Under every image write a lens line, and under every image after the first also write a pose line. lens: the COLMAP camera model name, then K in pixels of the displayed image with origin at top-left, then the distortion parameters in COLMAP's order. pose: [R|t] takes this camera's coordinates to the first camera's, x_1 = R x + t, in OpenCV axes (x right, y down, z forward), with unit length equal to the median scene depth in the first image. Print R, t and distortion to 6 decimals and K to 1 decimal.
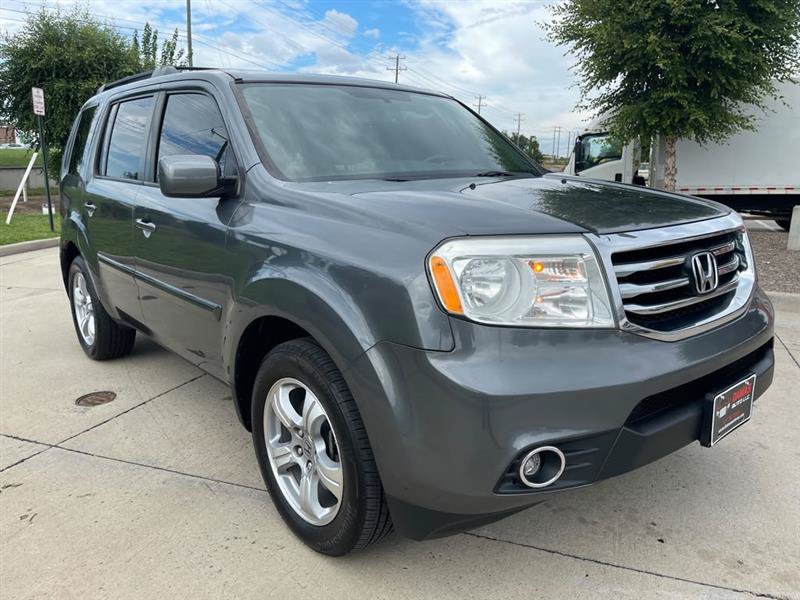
lens RADIAL K [[613.8, 0, 409.6], [0, 613.8, 294.5], [0, 0, 1]] dist [0.068858, -0.104347]
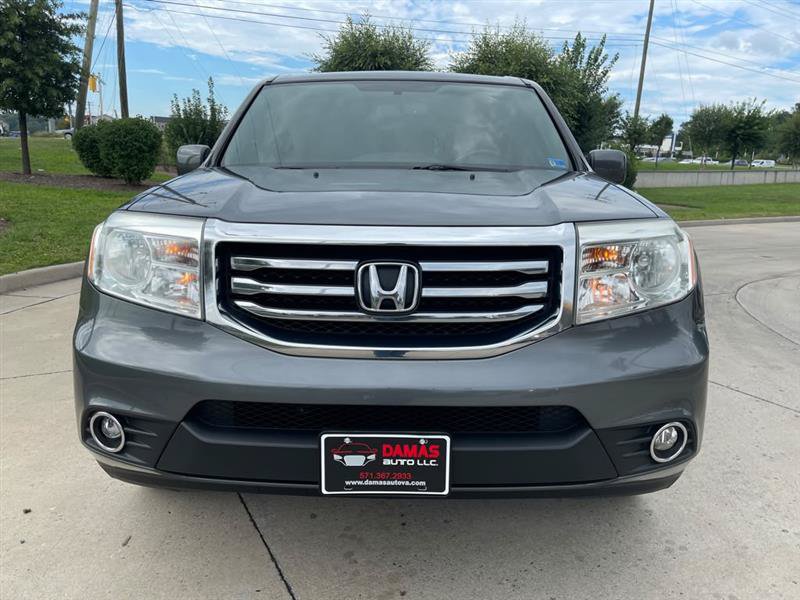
lens RADIAL K [[613.8, 0, 394.7], [0, 613.8, 299.5], [0, 0, 1]] dist [0.068858, -0.104347]
pose [[0.743909, 0.158431, -0.649229, 0.211038], [-0.160521, 0.985412, 0.056540, -0.013980], [0.648716, 0.062155, 0.758488, 0.086305]]
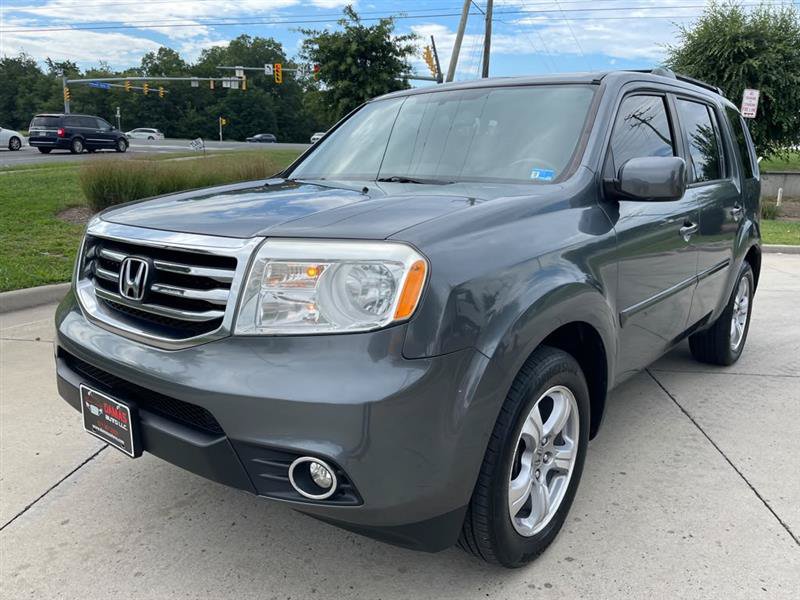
lens RADIAL K [[638.3, 0, 404.8], [0, 638.3, 320.7], [0, 0, 1]] dist [0.041951, -0.067250]
pose [[0.152907, 0.248826, -0.956402, 0.319039], [-0.223870, 0.951345, 0.211718, -0.058742], [0.962549, 0.181737, 0.201172, 0.257433]]
